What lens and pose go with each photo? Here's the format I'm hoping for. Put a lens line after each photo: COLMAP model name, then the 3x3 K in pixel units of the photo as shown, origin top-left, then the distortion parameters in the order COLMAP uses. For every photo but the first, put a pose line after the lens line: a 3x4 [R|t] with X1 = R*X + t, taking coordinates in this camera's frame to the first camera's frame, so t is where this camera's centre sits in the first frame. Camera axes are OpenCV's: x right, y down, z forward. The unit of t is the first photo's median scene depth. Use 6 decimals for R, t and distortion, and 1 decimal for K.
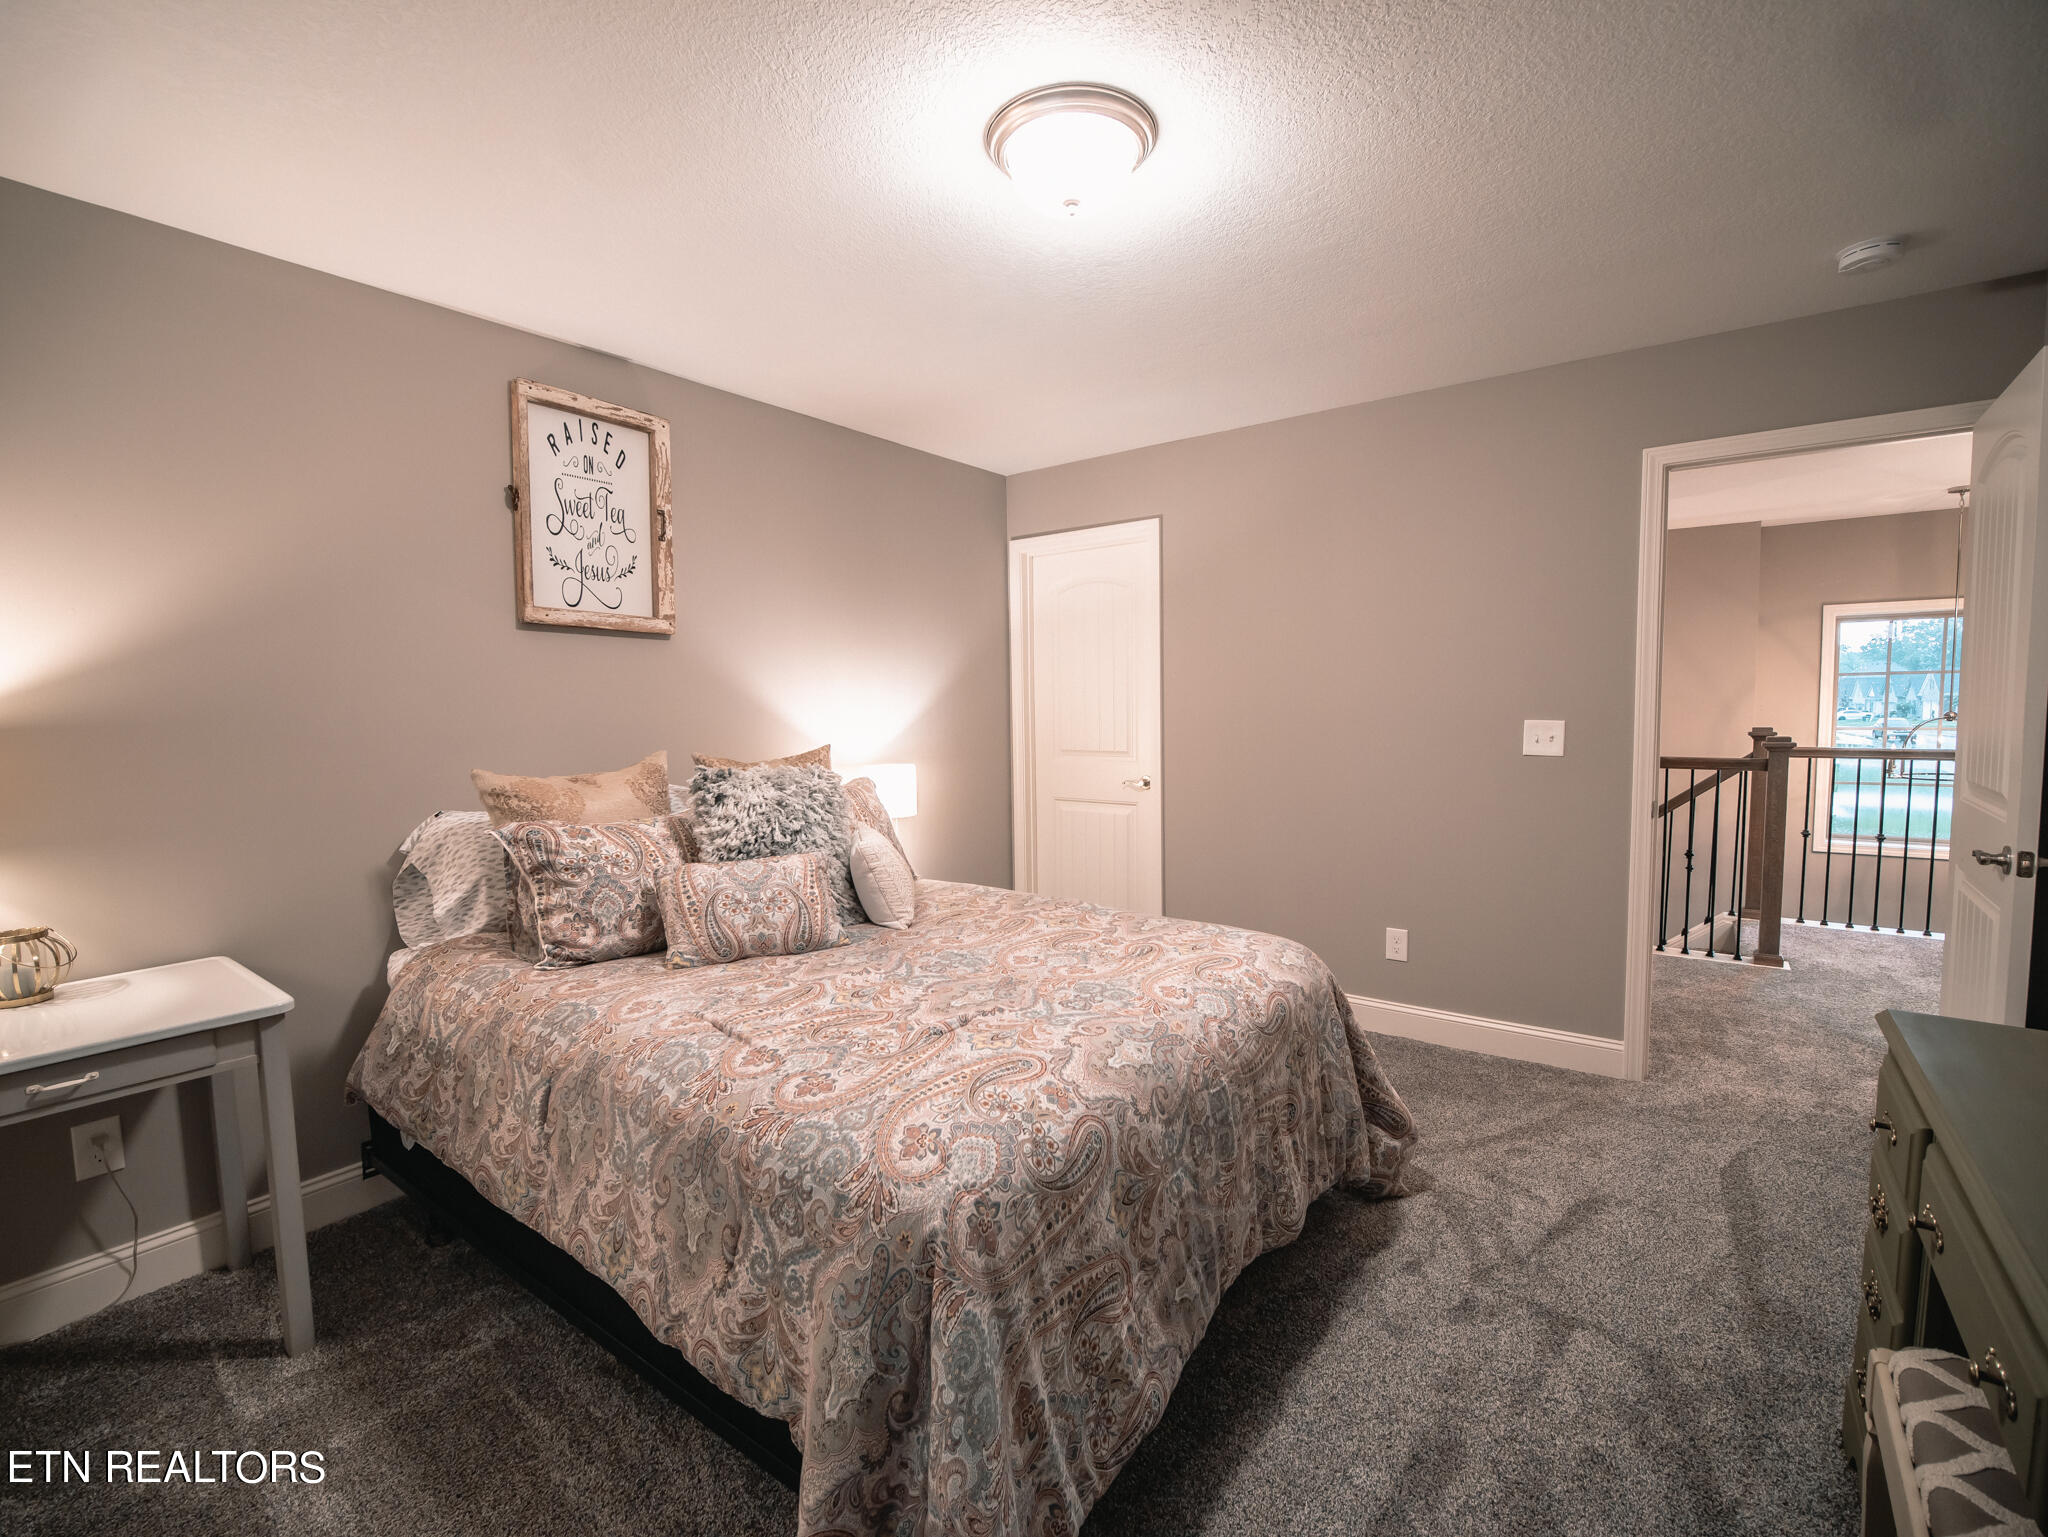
lens RADIAL K [[908.7, 0, 1013.6], [0, 908.7, 772.3], [0, 0, 1]] dist [-0.016536, -0.002242]
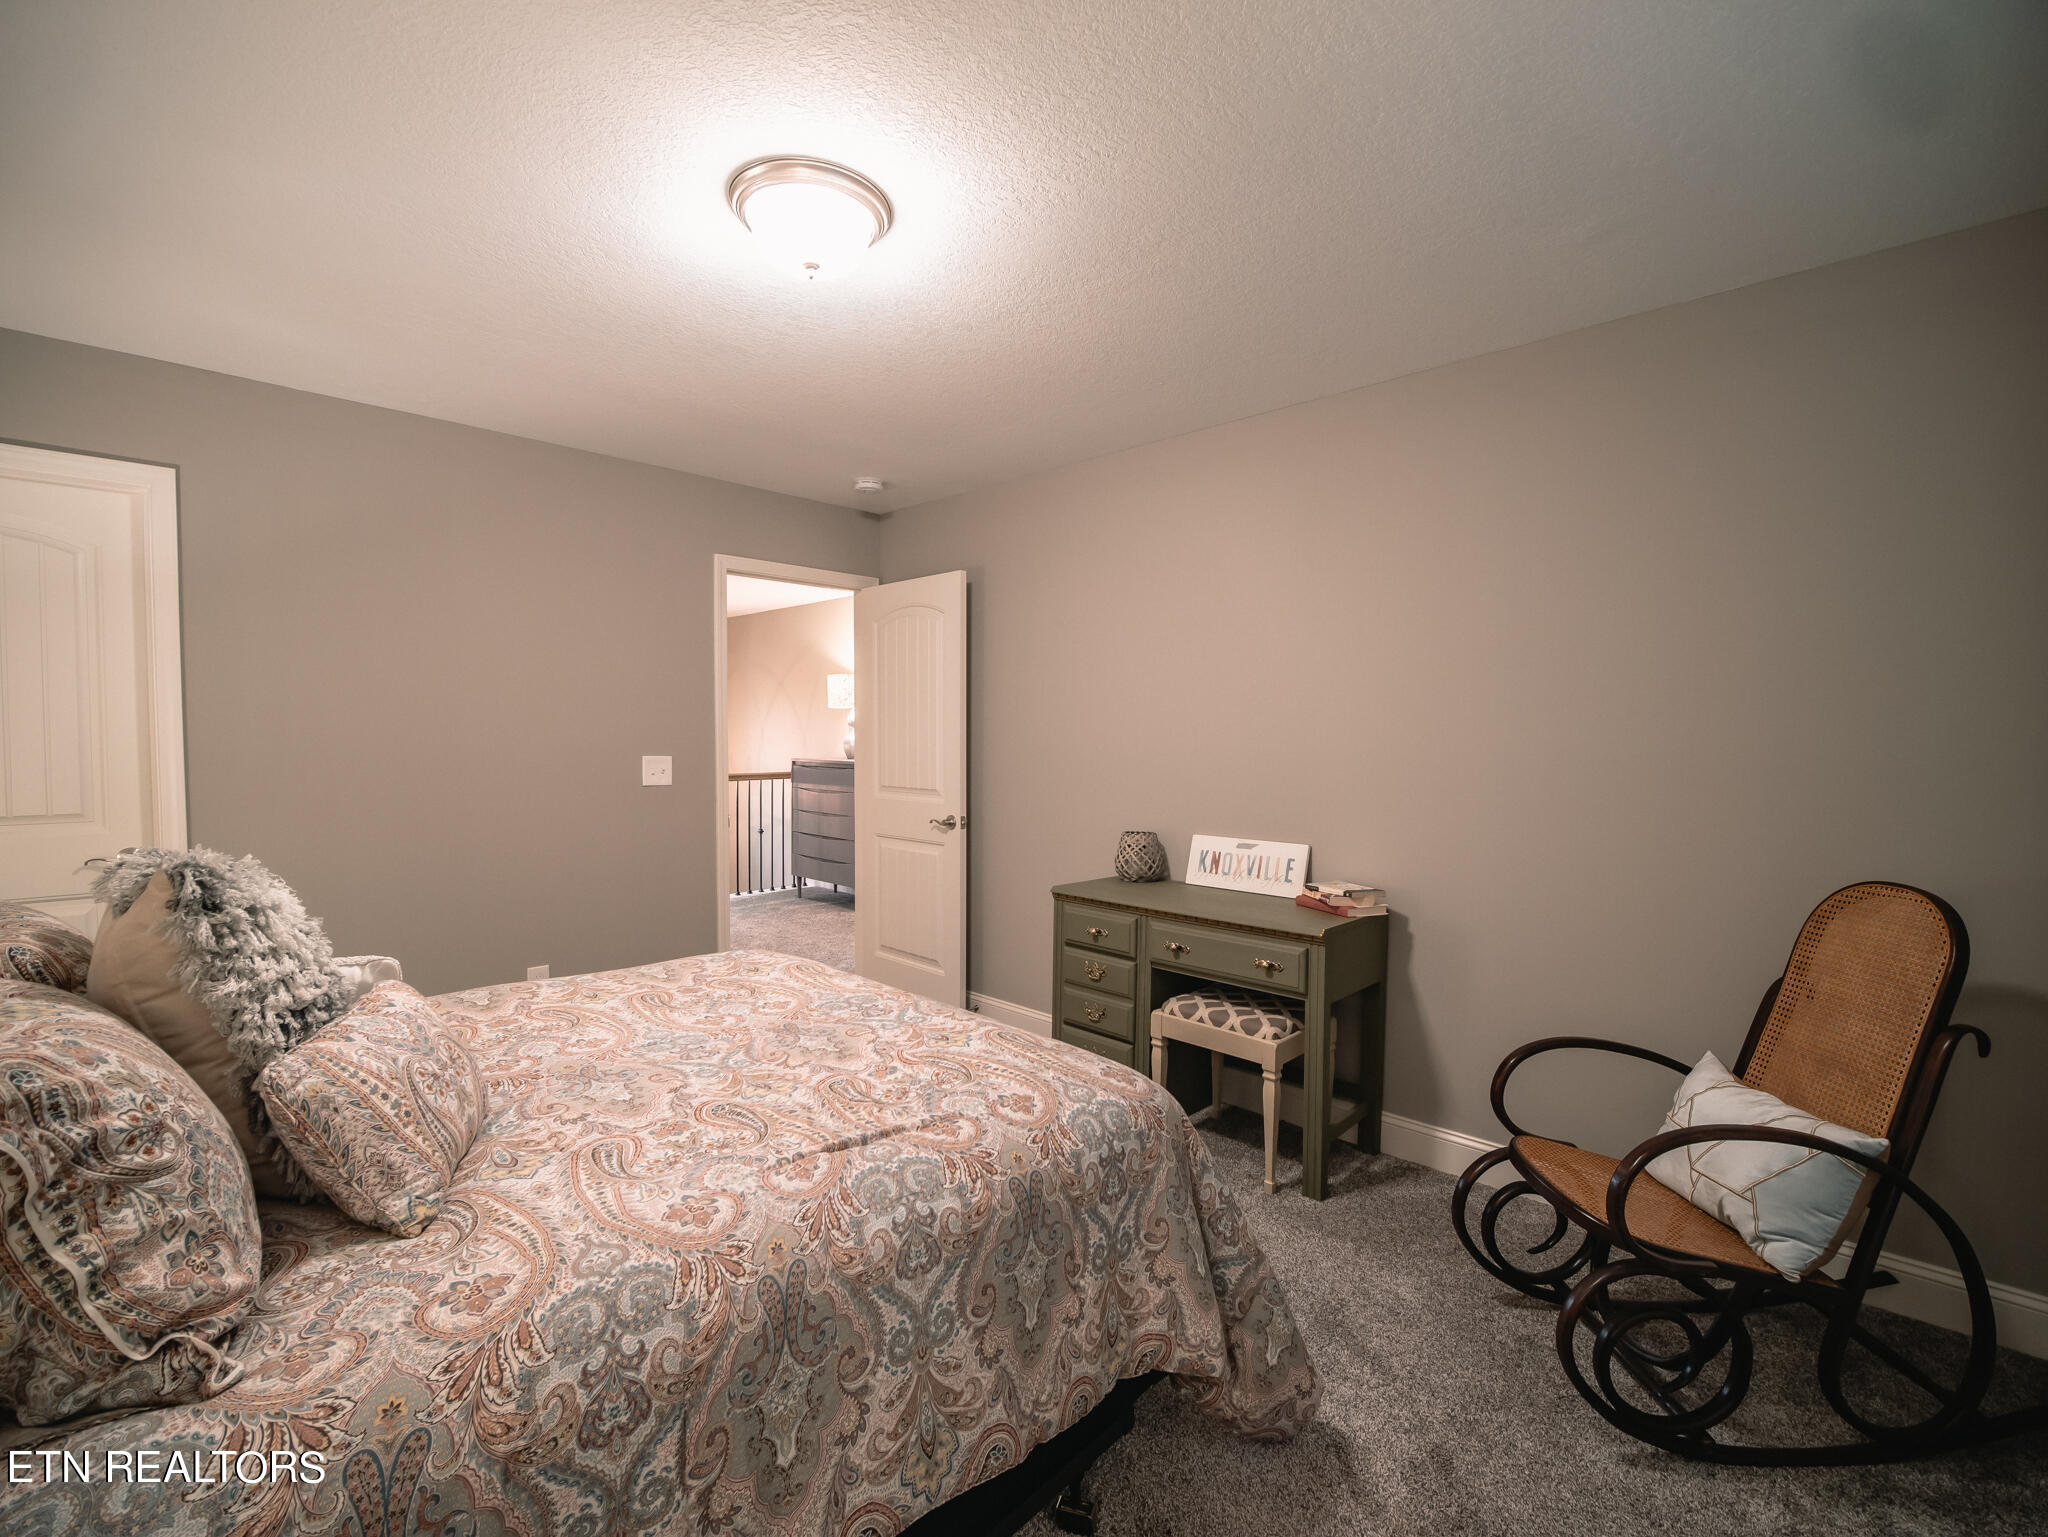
lens RADIAL K [[908.7, 0, 1013.6], [0, 908.7, 772.3], [0, 0, 1]] dist [-0.016536, -0.002242]
pose [[0.127295, -0.022663, 0.991606, -0.868902], [0.068791, 0.997533, 0.013967, -0.032509], [-0.989477, 0.066436, 0.128540, 0.594728]]
